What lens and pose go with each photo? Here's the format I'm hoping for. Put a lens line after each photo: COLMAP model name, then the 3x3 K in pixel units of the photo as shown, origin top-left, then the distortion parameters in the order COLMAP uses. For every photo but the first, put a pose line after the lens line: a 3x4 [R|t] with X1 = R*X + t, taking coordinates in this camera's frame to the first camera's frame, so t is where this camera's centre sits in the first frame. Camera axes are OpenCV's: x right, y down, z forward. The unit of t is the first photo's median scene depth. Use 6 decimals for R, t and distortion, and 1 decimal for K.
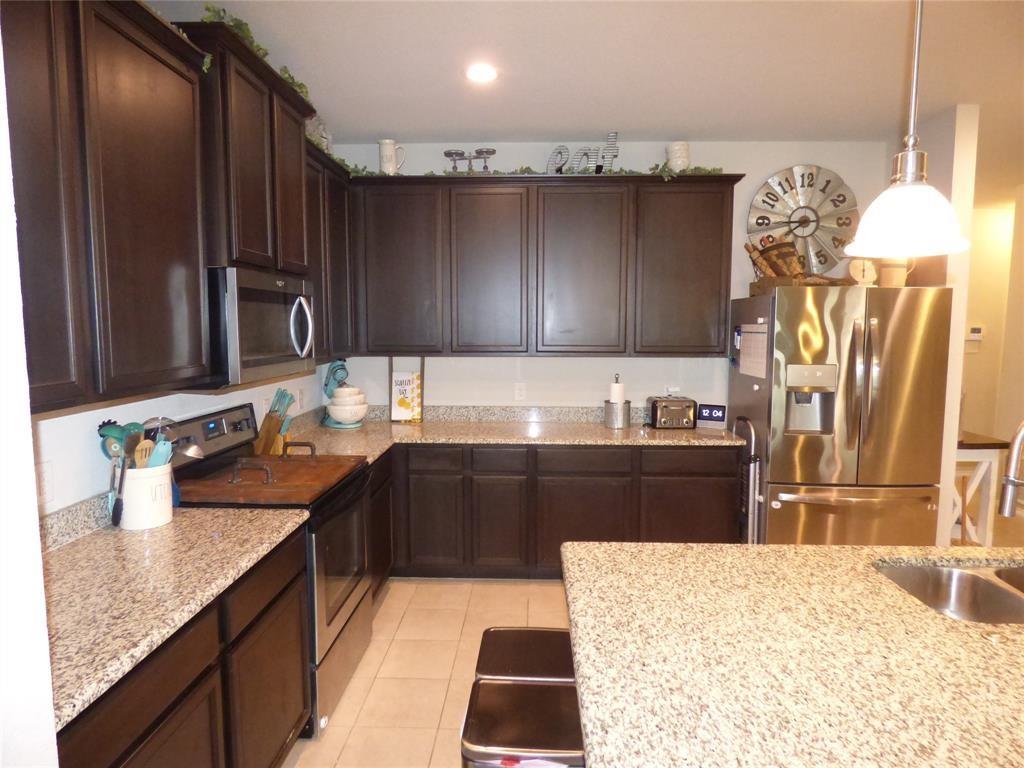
lens RADIAL K [[609.9, 0, 512.0], [0, 609.9, 384.0], [0, 0, 1]] dist [0.001471, 0.000288]
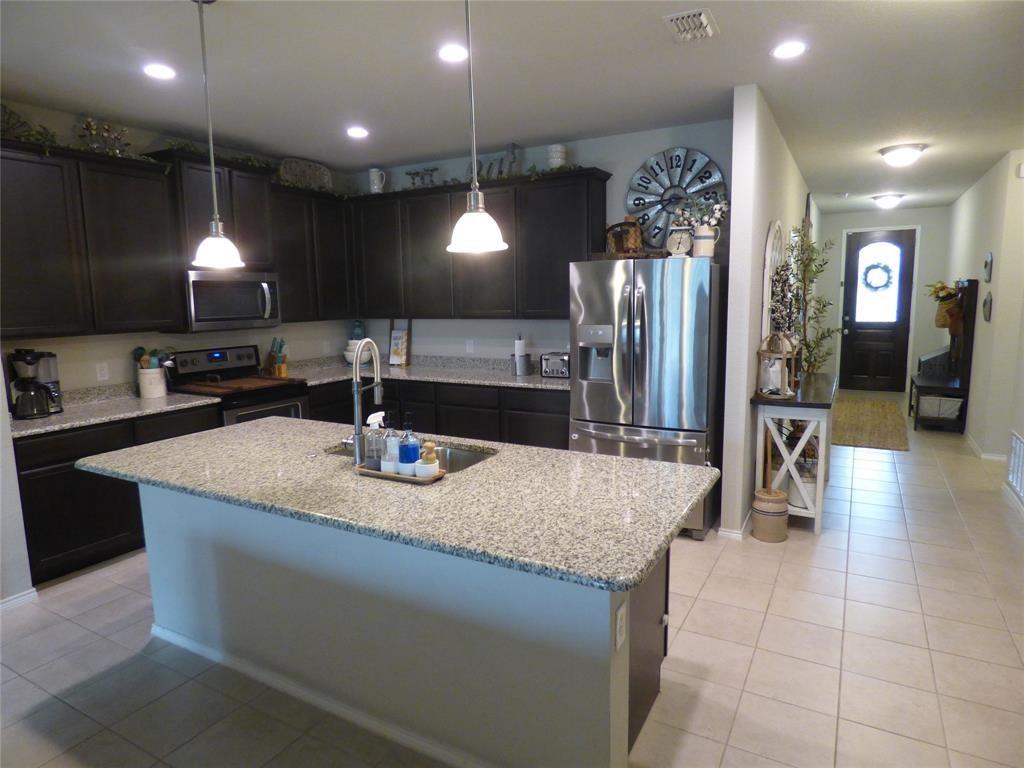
lens RADIAL K [[609.9, 0, 512.0], [0, 609.9, 384.0], [0, 0, 1]] dist [0.001471, 0.000288]
pose [[0.887609, 0.049059, -0.457978, 0.748151], [-0.026271, 0.998085, 0.056001, 0.018682], [0.459848, -0.037675, 0.887198, -0.147753]]
